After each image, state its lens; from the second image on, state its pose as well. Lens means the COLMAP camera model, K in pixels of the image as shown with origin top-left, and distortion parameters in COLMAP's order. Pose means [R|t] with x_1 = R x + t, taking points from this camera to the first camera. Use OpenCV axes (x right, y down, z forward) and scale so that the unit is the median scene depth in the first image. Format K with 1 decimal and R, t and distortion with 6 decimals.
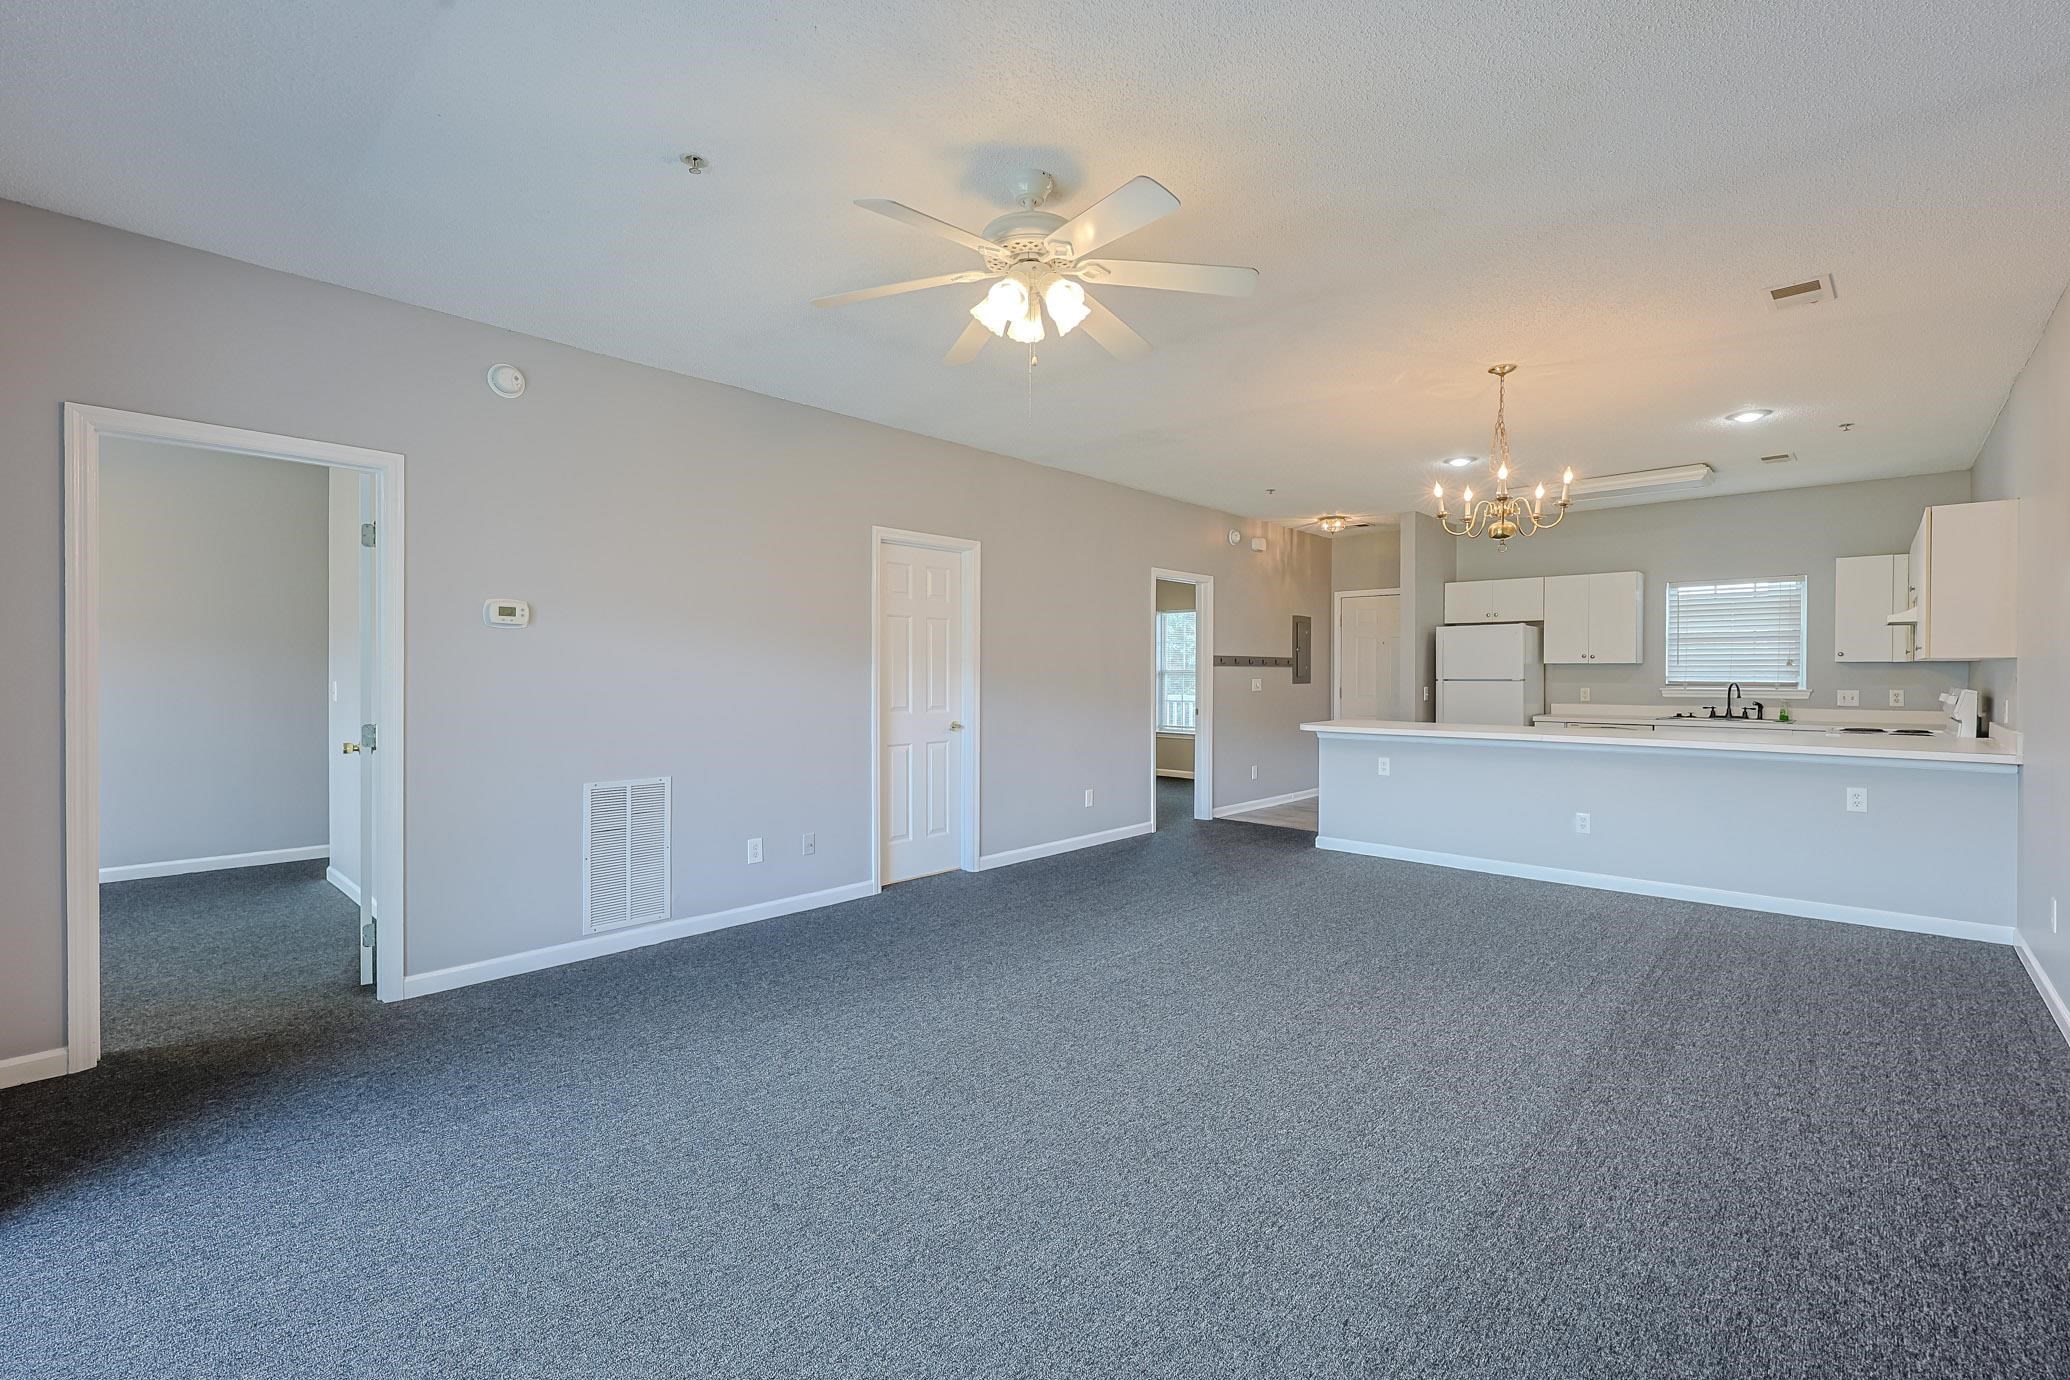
lens RADIAL K [[923.4, 0, 1027.6], [0, 923.4, 679.8], [0, 0, 1]] dist [-0.002796, 0.000712]
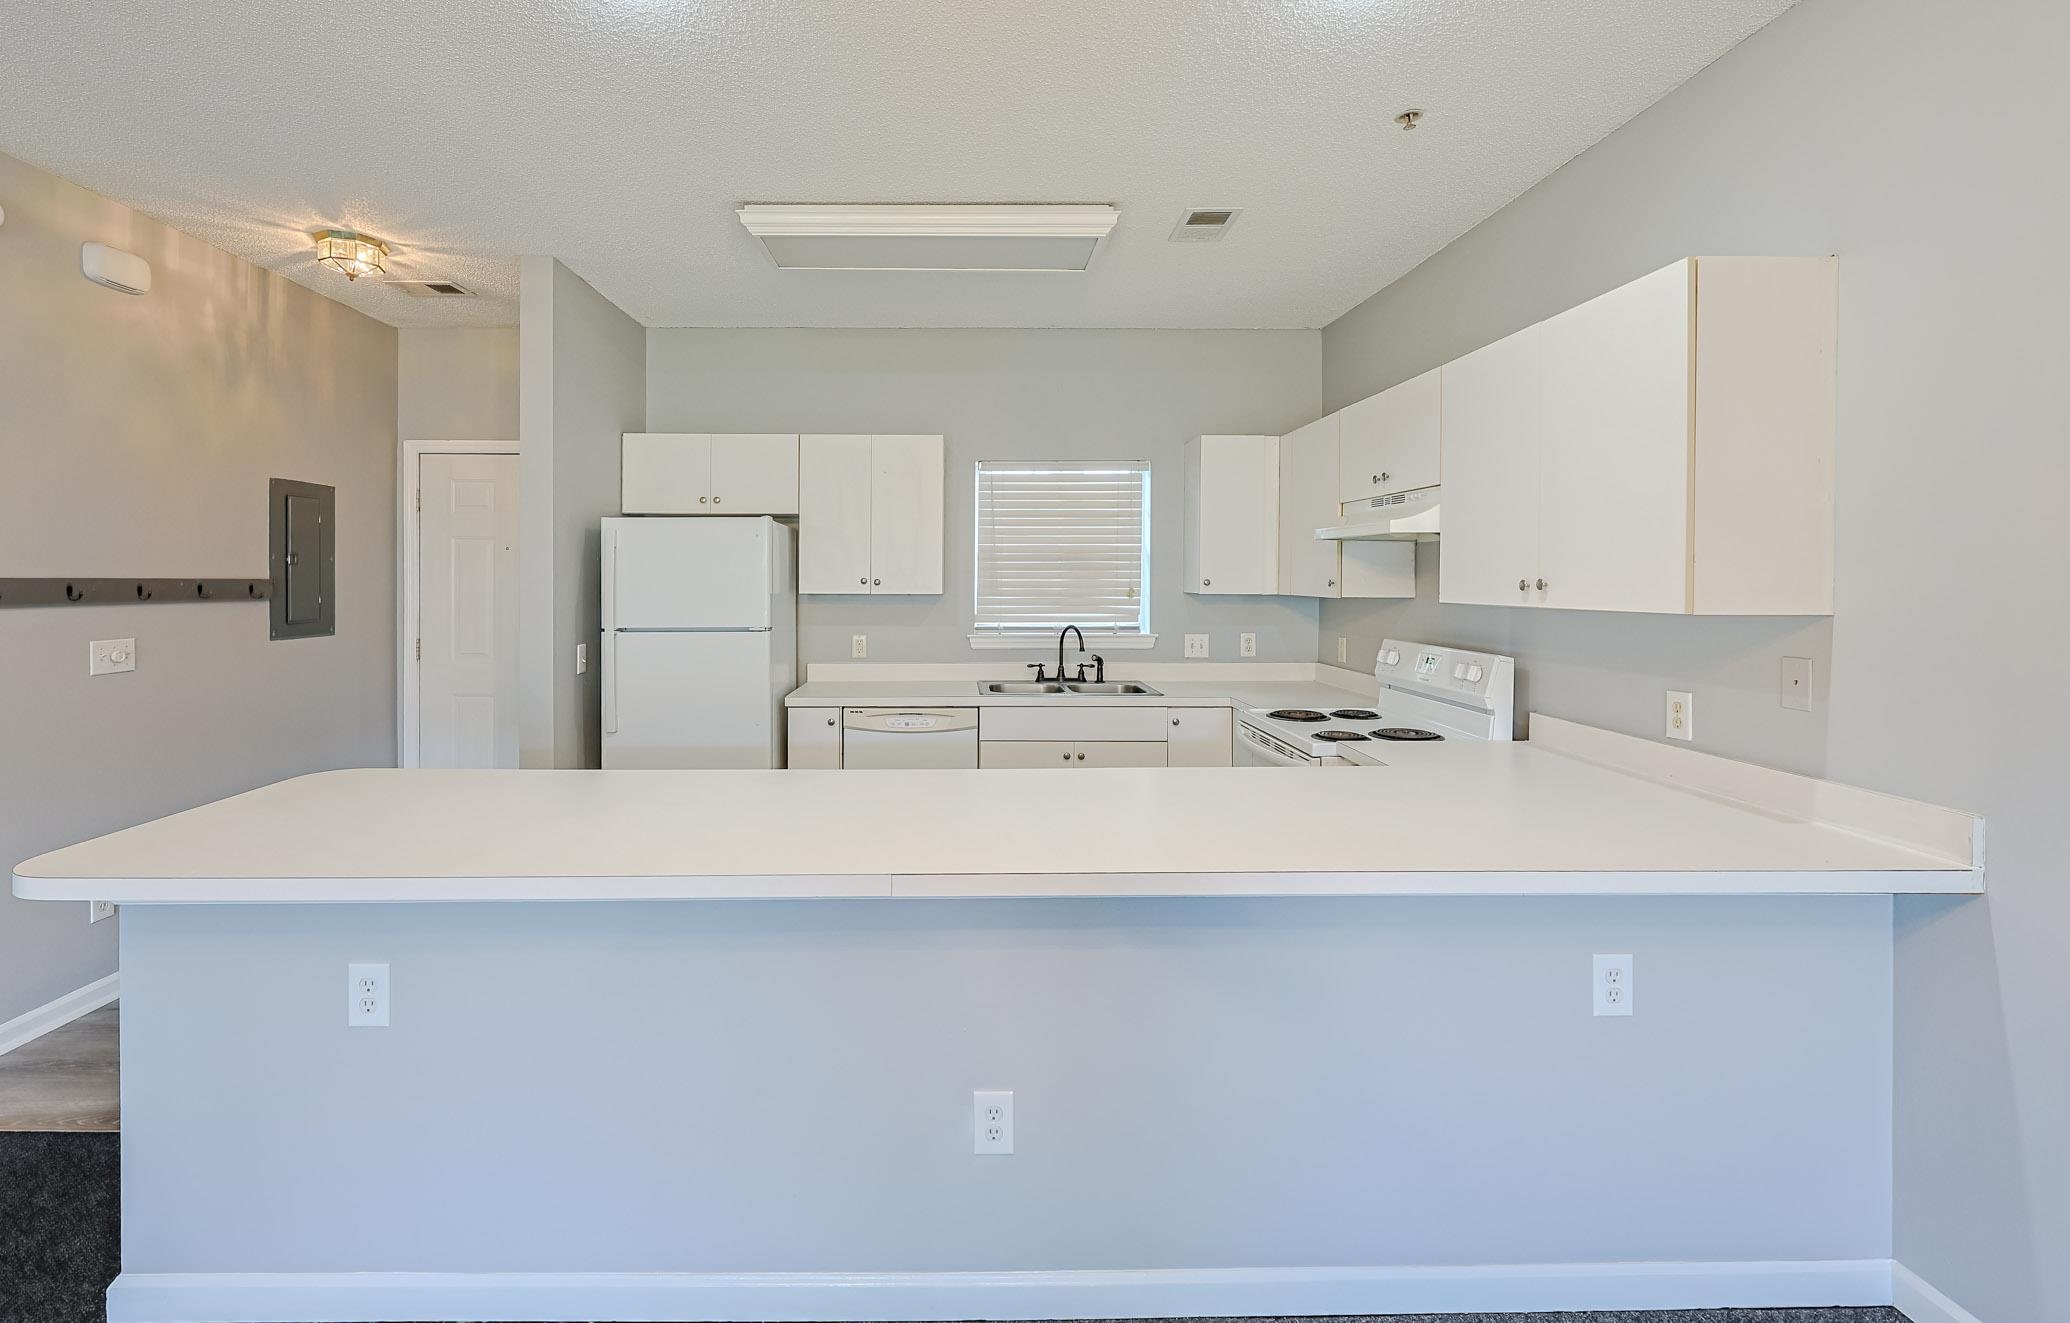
lens RADIAL K [[877.6, 0, 946.2], [0, 877.6, 583.4], [0, 0, 1]] dist [-0.000871, -0.000623]
pose [[0.735756, -0.002145, 0.677243, 0.333753], [0.003174, 0.999995, -0.000281, -0.028342], [-0.677239, 0.002356, 0.735759, 0.684900]]
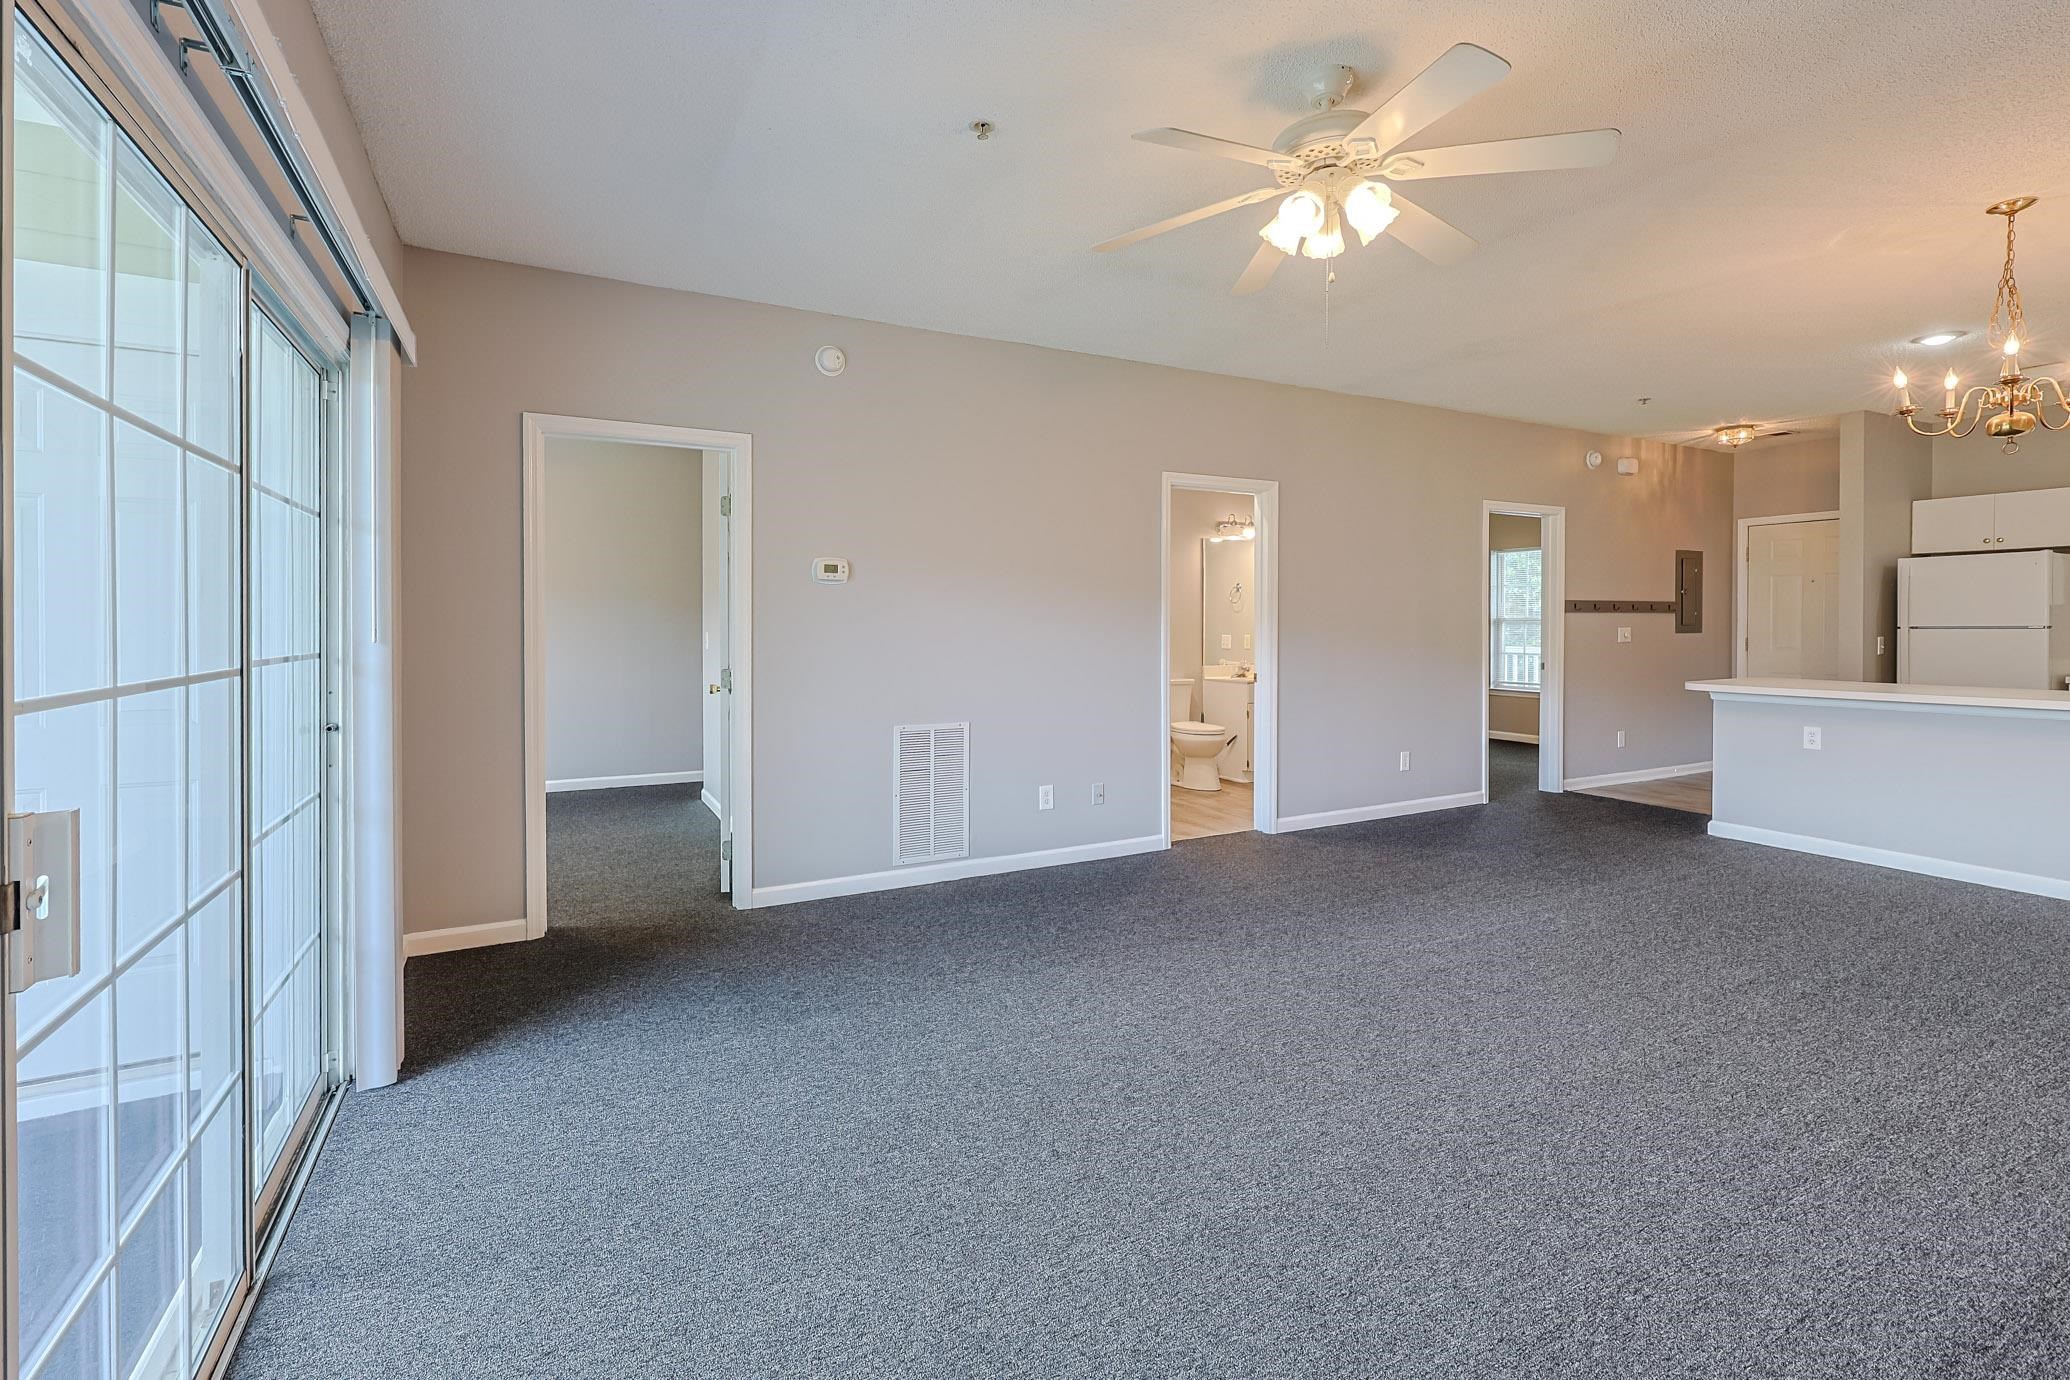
lens RADIAL K [[923.4, 0, 1006.7], [0, 923.4, 637.5], [0, 0, 1]] dist [-0.002796, 0.000712]
pose [[0.937314, 0.000205, -0.348485, 0.019830], [0.002241, 0.999976, 0.006614, 0.001703], [0.348478, -0.006981, 0.937291, 0.030118]]
